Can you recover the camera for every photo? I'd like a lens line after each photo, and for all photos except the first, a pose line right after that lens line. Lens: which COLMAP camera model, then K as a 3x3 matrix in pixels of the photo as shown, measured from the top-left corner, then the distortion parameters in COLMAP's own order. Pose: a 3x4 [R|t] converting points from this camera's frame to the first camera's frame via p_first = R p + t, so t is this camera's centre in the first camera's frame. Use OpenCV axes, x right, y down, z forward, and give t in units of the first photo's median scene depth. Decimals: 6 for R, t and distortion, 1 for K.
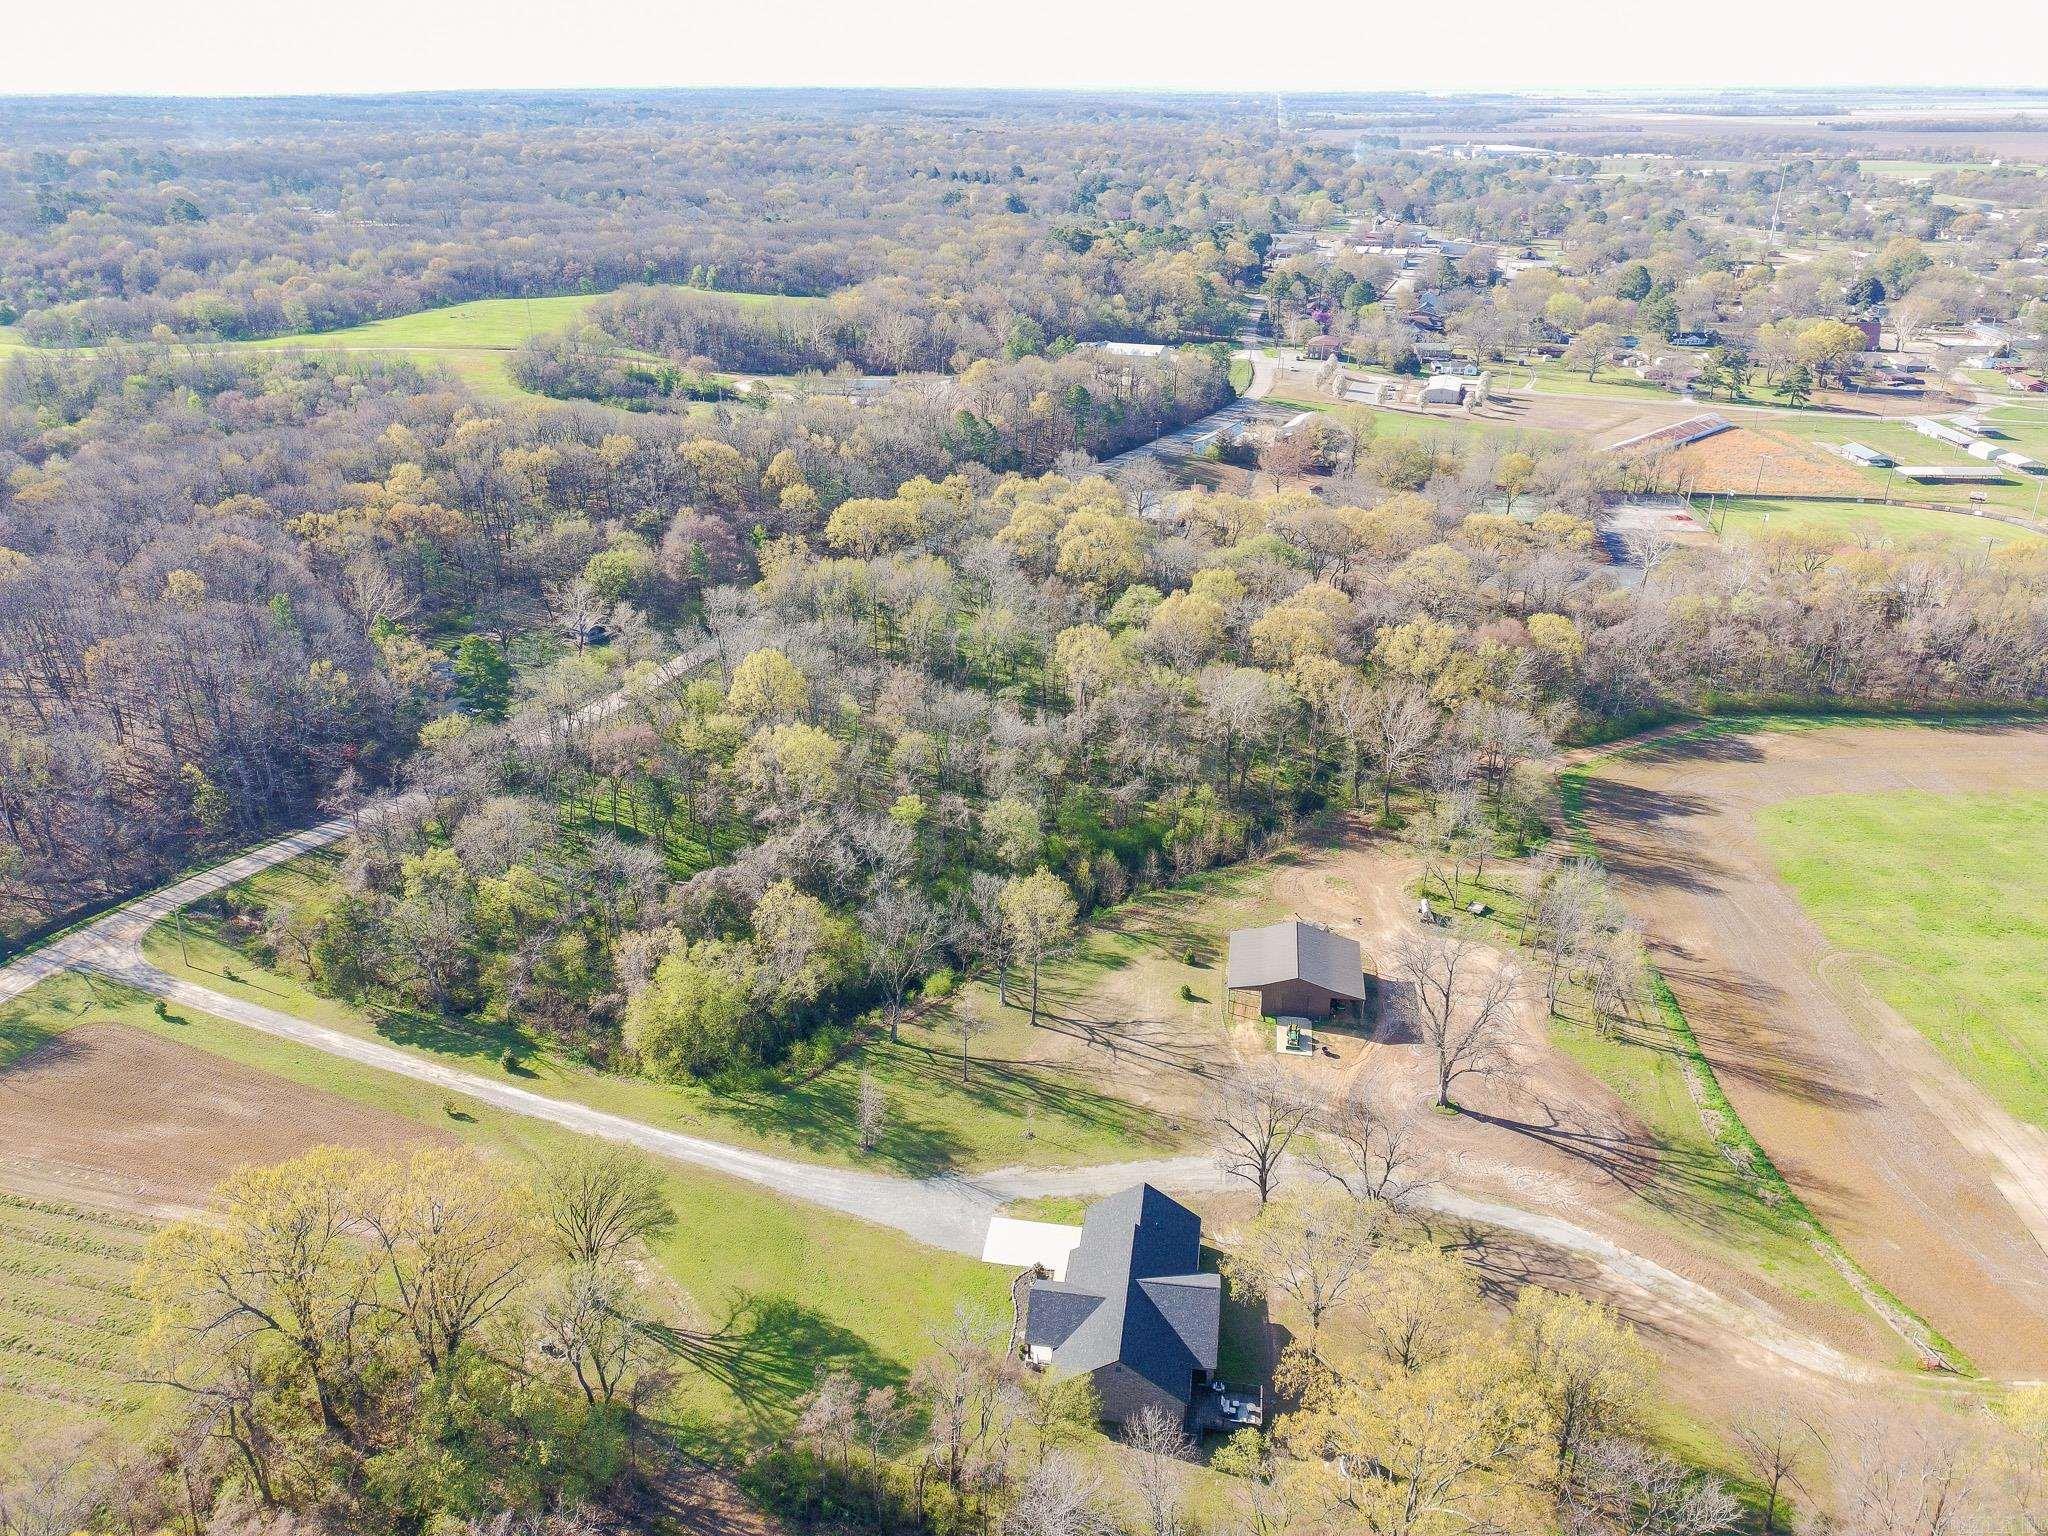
lens RADIAL K [[1508.6, 0, 1061.2], [0, 1508.6, 764.1], [0, 0, 1]] dist [0.083190, -0.067504]
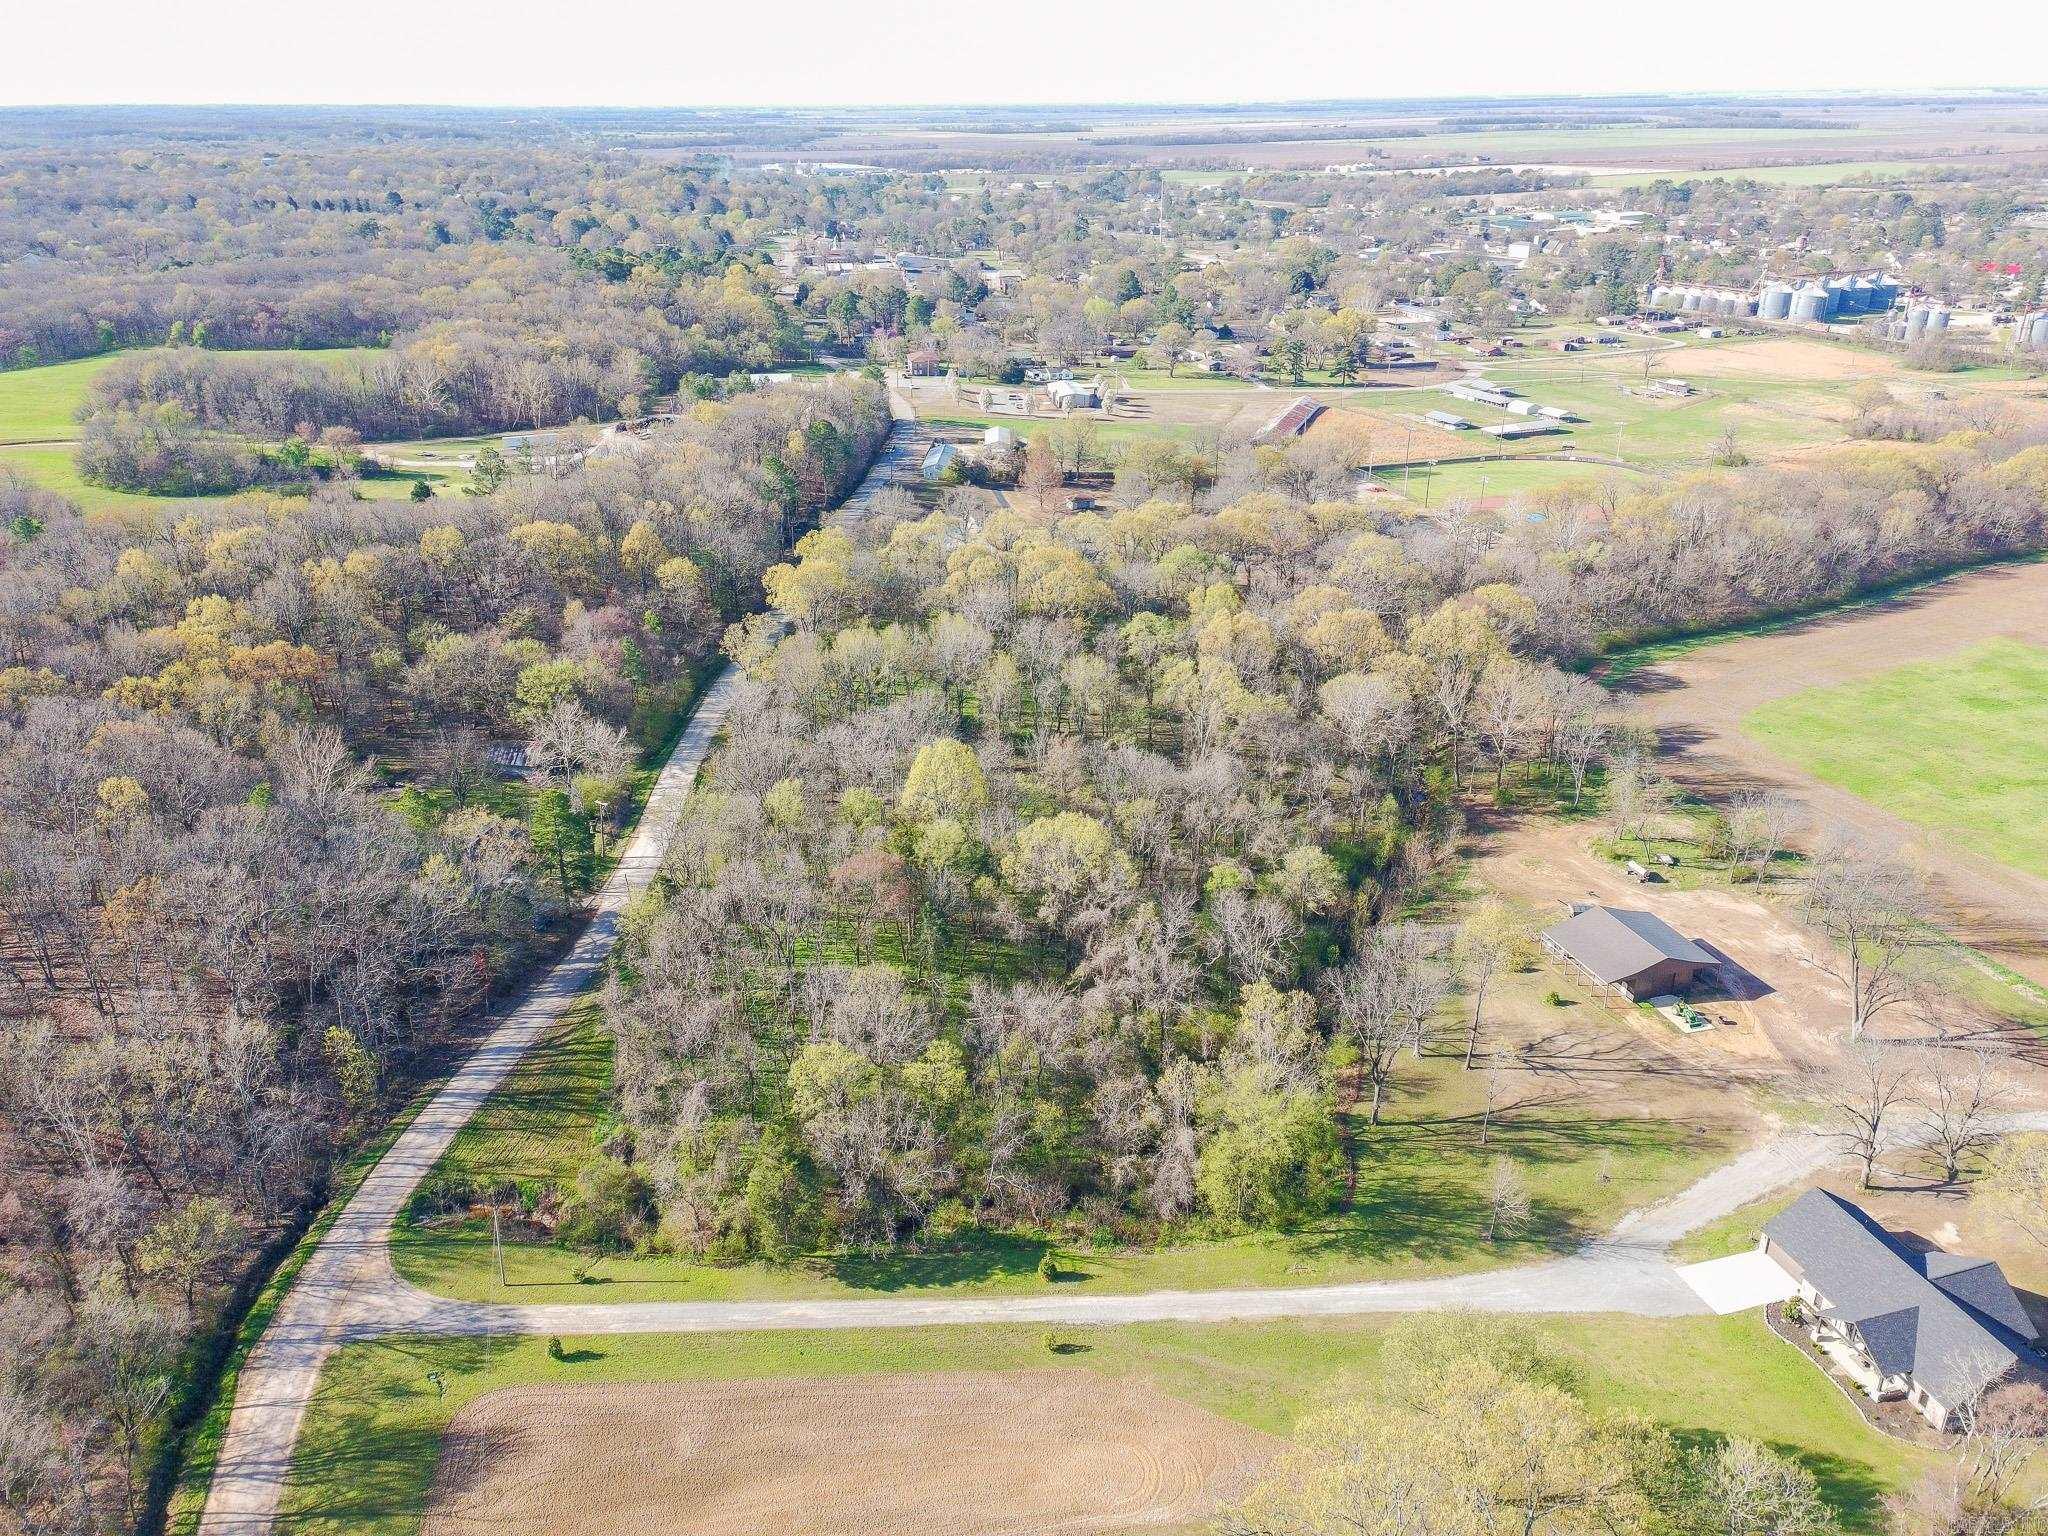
lens RADIAL K [[1508.6, 0, 1061.2], [0, 1508.6, 764.1], [0, 0, 1]] dist [0.083190, -0.067504]
pose [[0.903680, -0.182030, 0.387591, -0.281211], [0.186167, 0.982141, 0.027203, -0.043038], [-0.385621, 0.047574, 0.921430, 0.100198]]
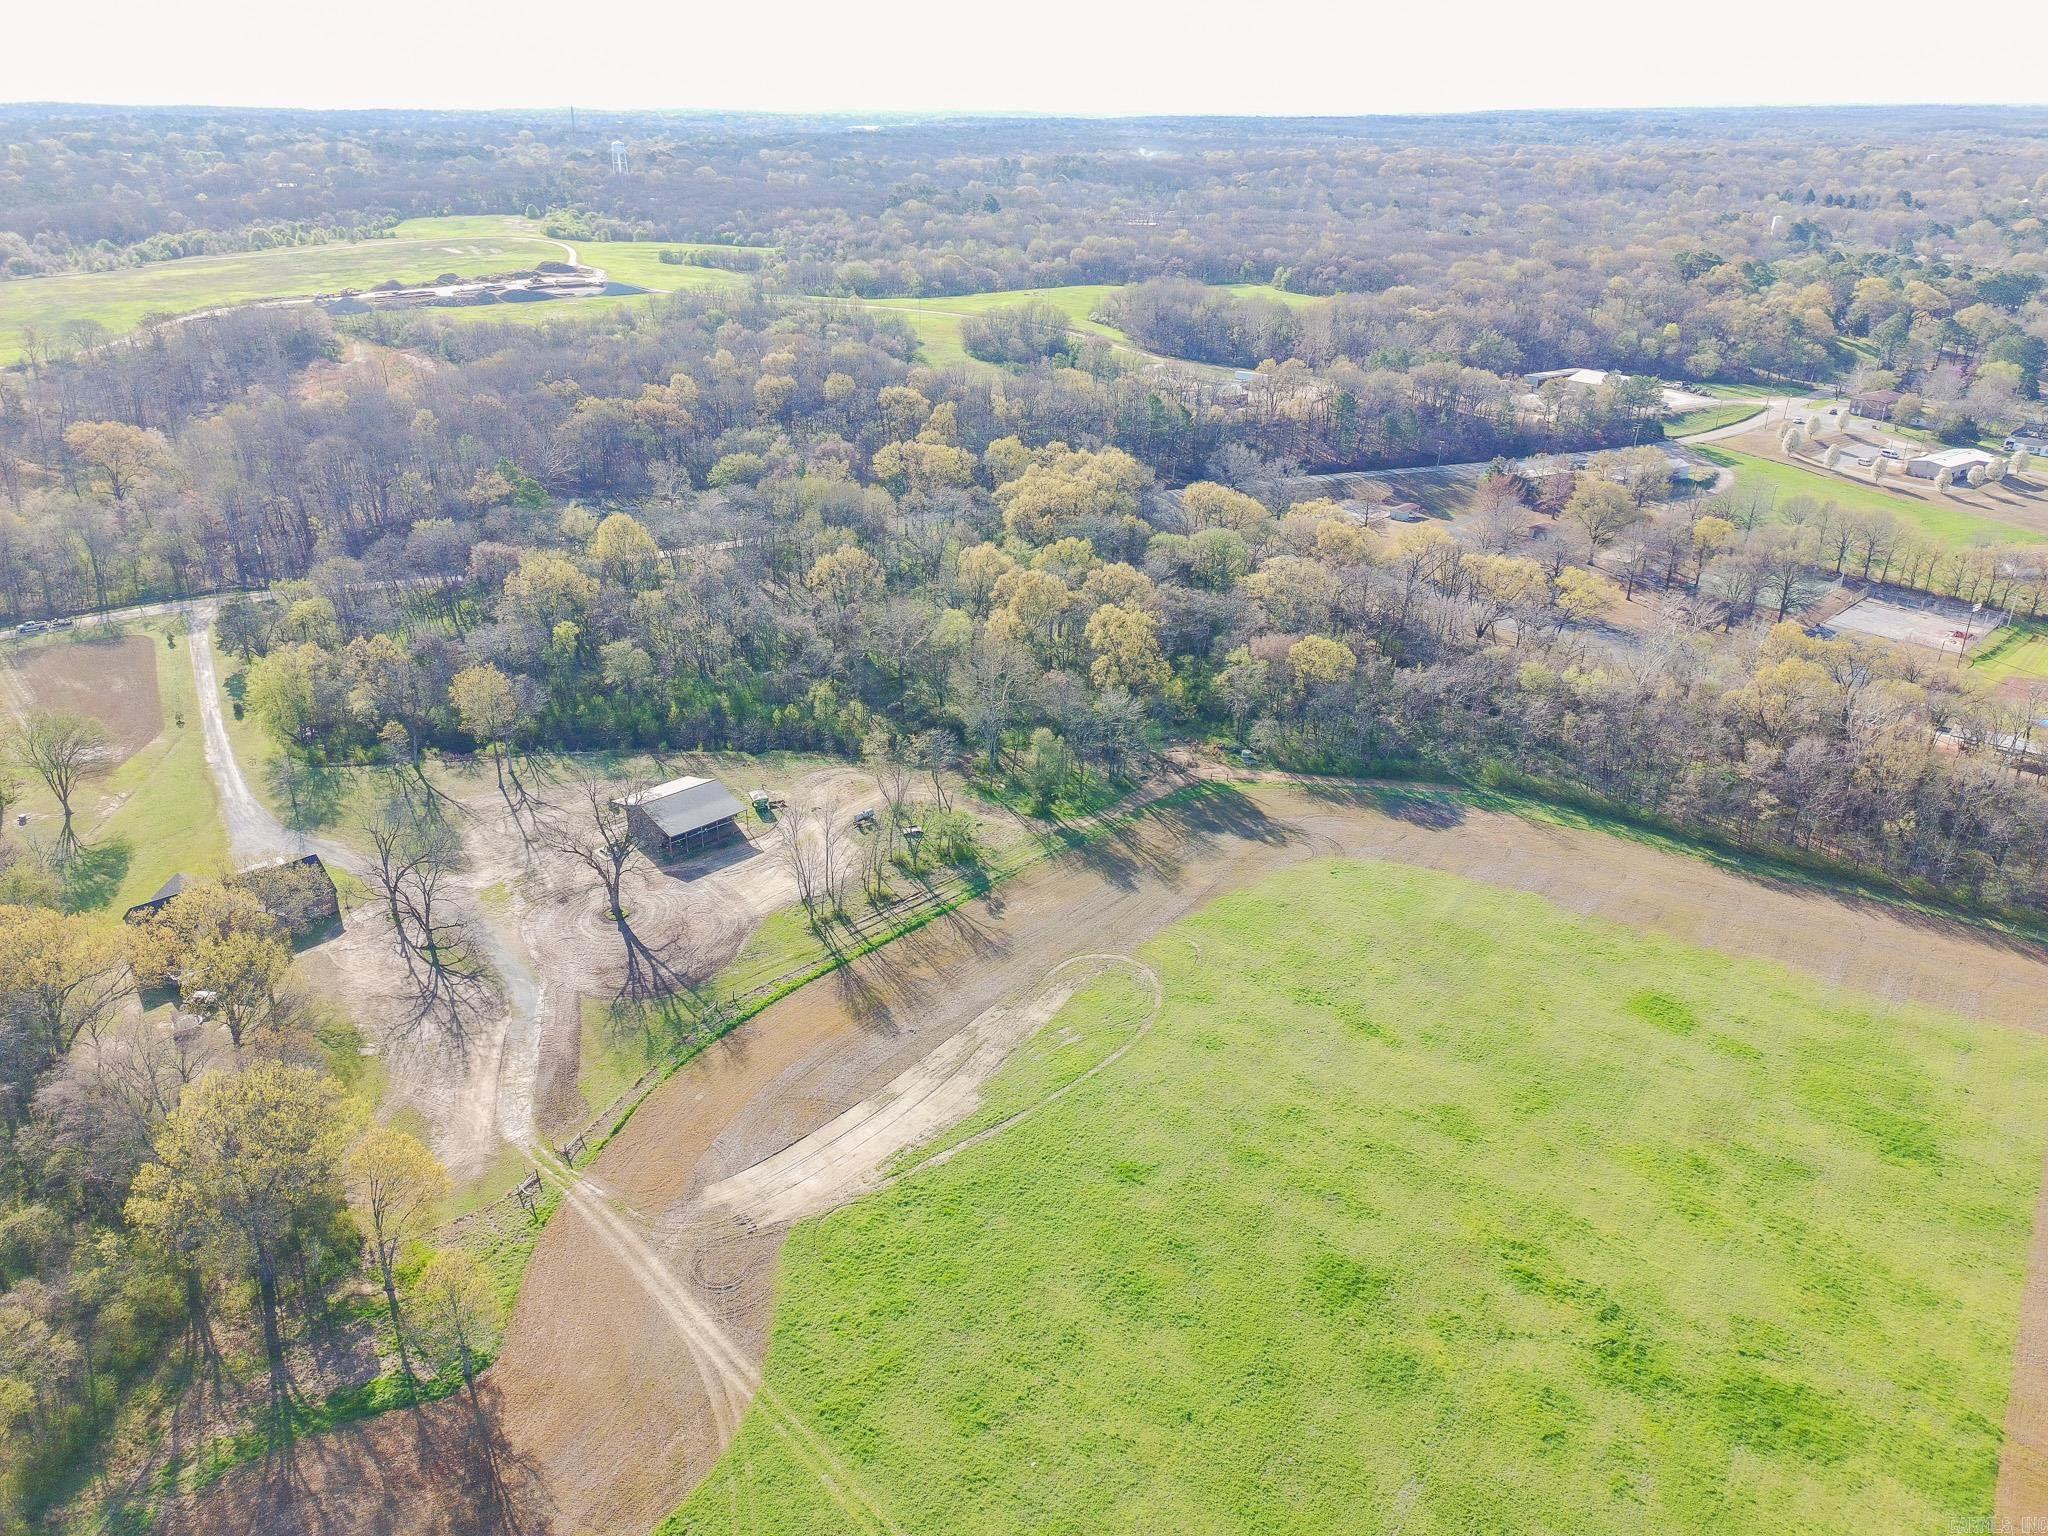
lens RADIAL K [[1508.6, 0, 1061.2], [0, 1508.6, 764.1], [0, 0, 1]] dist [0.083190, -0.067504]
pose [[0.793844, 0.244820, -0.556664, 0.540992], [-0.251439, 0.965613, 0.066104, -0.030665], [0.553706, 0.087491, 0.828103, 0.071630]]
